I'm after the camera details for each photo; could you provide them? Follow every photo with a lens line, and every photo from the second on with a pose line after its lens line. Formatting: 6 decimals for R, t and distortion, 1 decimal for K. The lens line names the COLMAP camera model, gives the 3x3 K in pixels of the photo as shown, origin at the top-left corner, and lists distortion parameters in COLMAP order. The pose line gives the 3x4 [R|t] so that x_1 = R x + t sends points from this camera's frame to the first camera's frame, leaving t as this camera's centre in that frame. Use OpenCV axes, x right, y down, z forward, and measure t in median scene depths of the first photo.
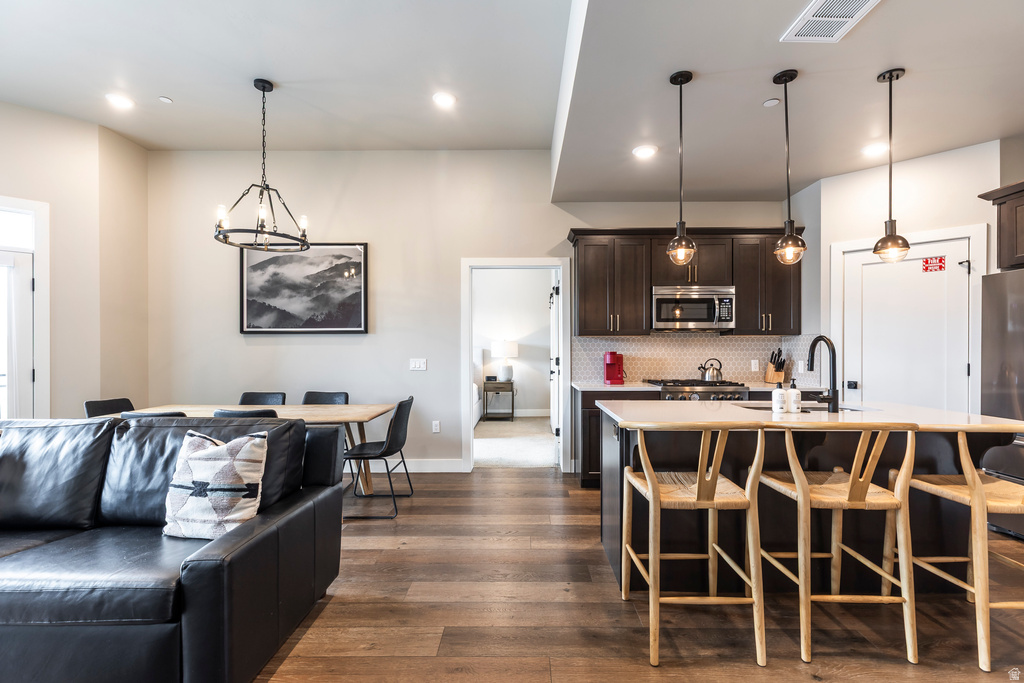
lens RADIAL K [[465.1, 0, 519.0], [0, 465.1, 346.6], [0, 0, 1]] dist [0.002496, 0.000235]
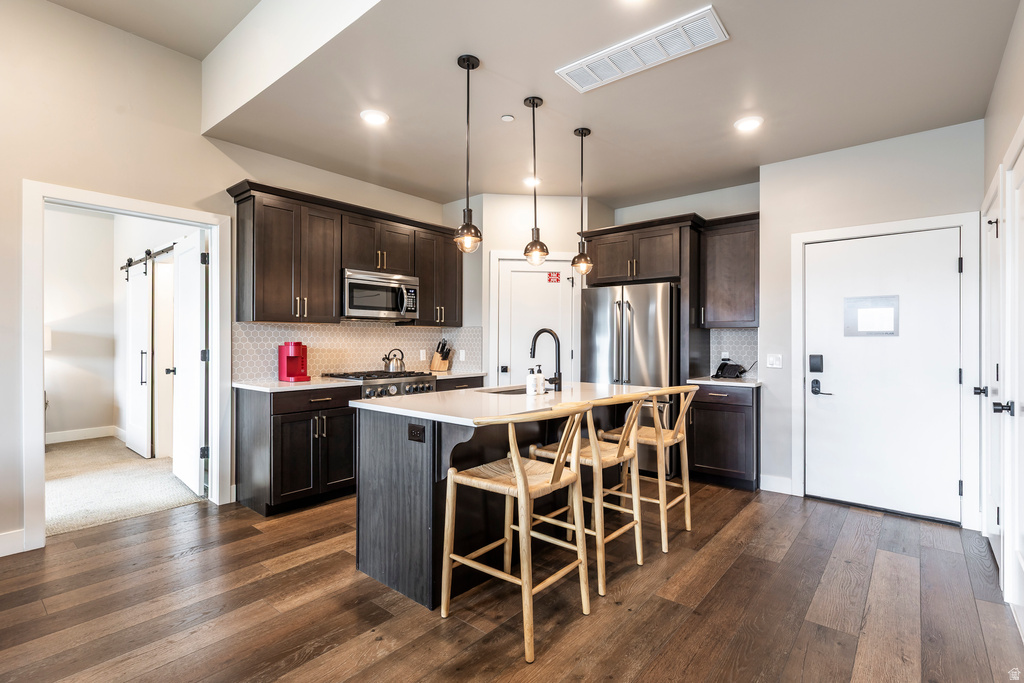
lens RADIAL K [[482.2, 0, 514.6], [0, 482.2, 338.4], [0, 0, 1]] dist [0.002152, 0.000655]
pose [[0.633706, 0.005809, 0.773552, -0.220214], [-0.007276, 0.999972, -0.001548, 0.003179], [-0.773540, -0.004647, 0.633731, 0.164672]]
